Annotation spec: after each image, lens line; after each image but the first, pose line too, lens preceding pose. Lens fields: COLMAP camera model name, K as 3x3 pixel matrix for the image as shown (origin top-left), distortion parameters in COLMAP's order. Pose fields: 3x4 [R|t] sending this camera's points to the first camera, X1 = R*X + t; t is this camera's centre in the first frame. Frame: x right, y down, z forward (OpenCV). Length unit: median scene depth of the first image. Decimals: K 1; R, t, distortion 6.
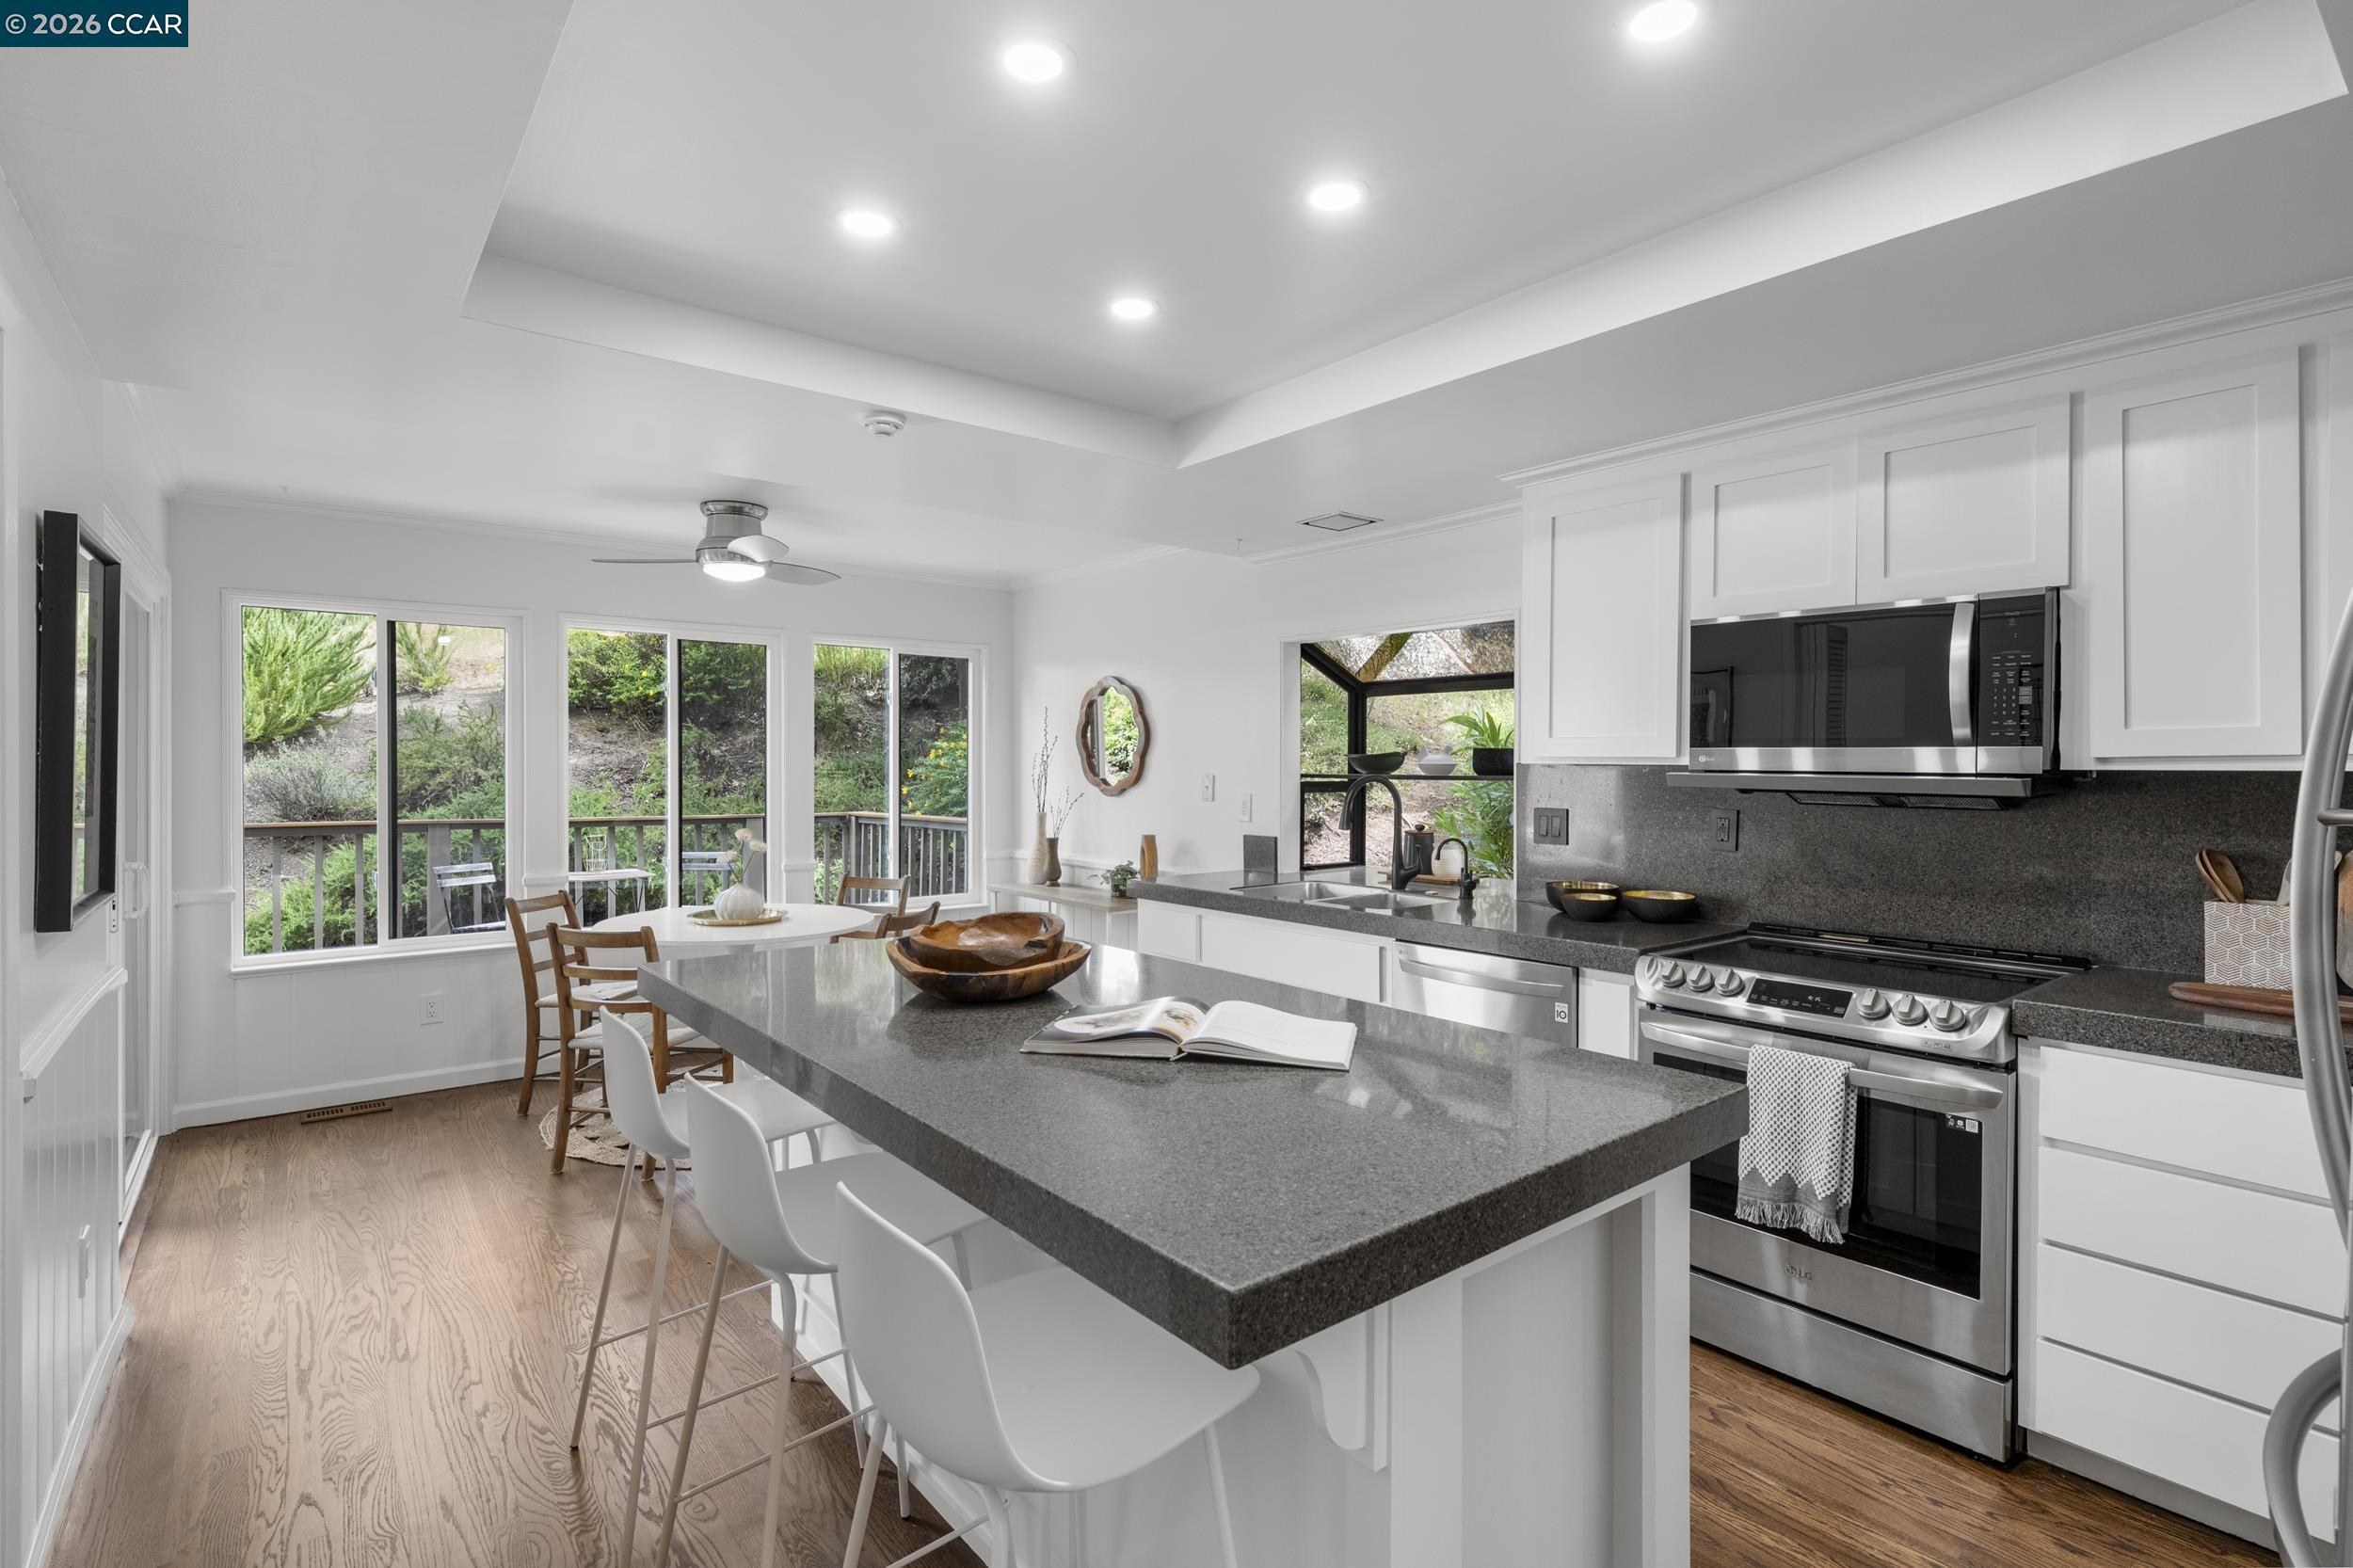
lens RADIAL K [[1123.4, 0, 1176.5], [0, 1123.4, 784.0], [0, 0, 1]] dist [-0.000290, -0.000017]
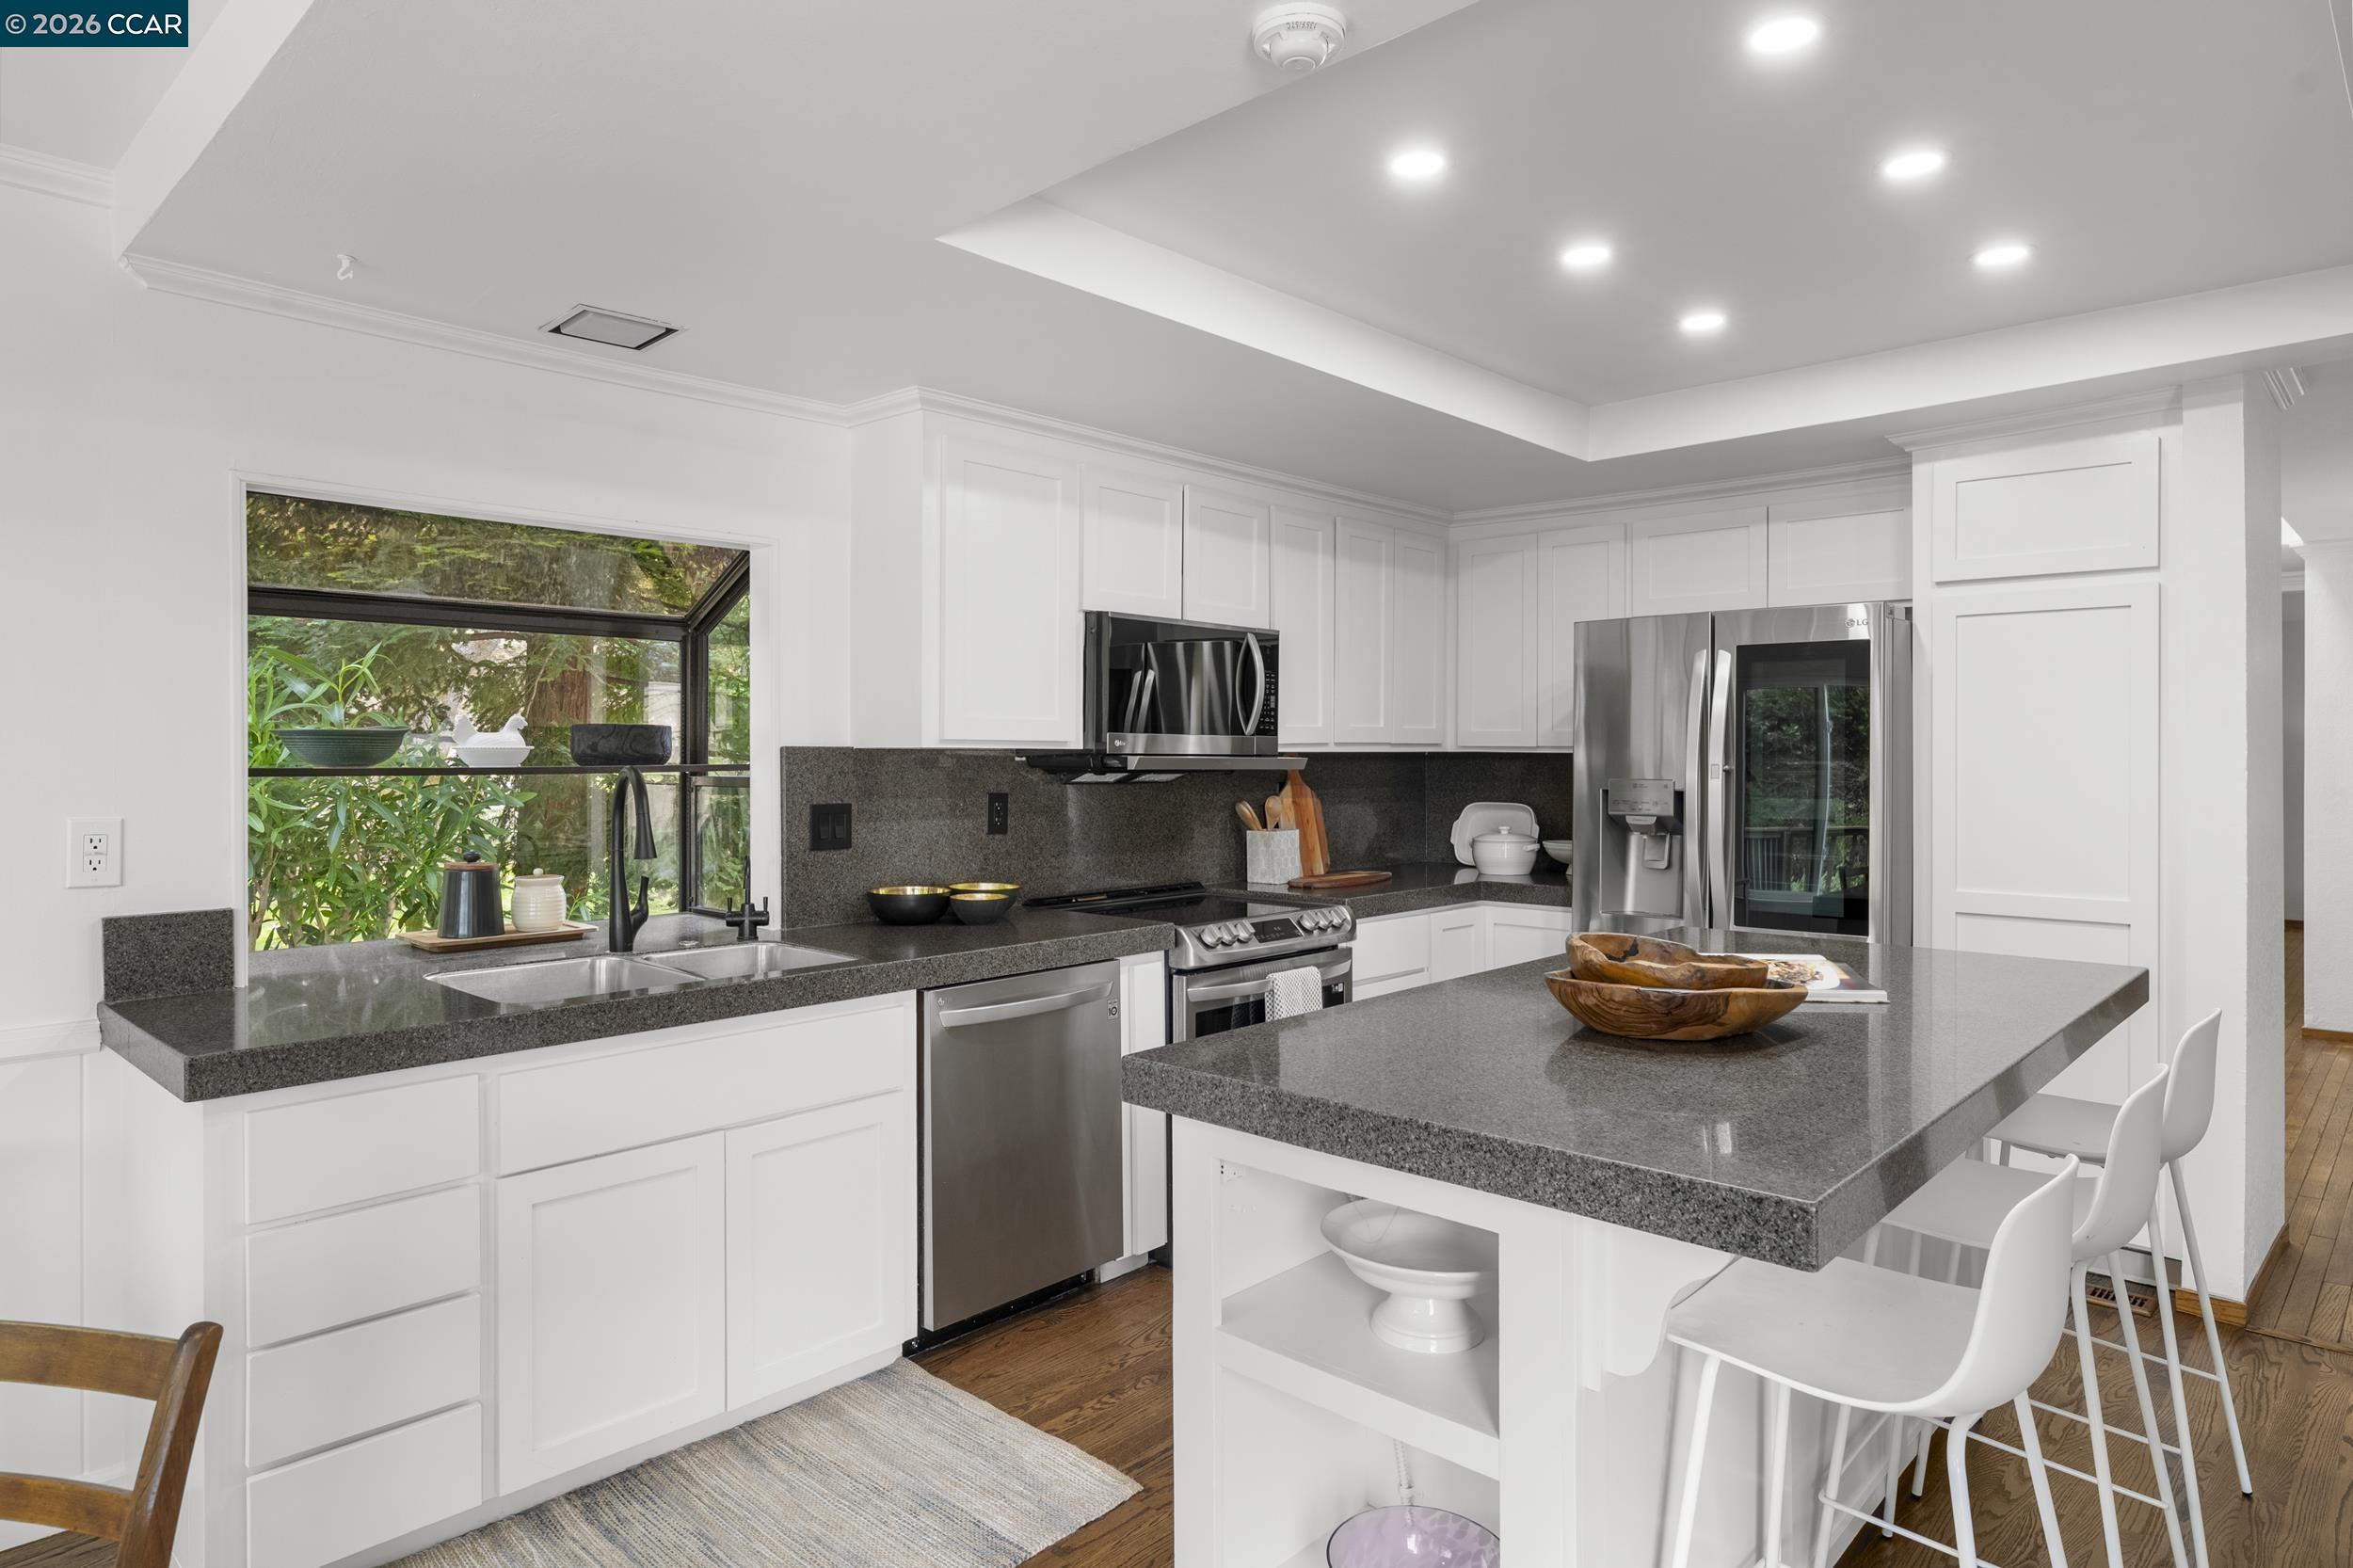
lens RADIAL K [[1377.5, 0, 1177.2], [0, 1377.5, 747.8], [0, 0, 1]] dist [-0.000017, -0.000010]
pose [[-0.135284, -0.005094, 0.990794, -0.904341], [0.016084, 0.999844, 0.007337, -0.028821], [-0.990676, 0.016929, -0.135181, 1.205001]]
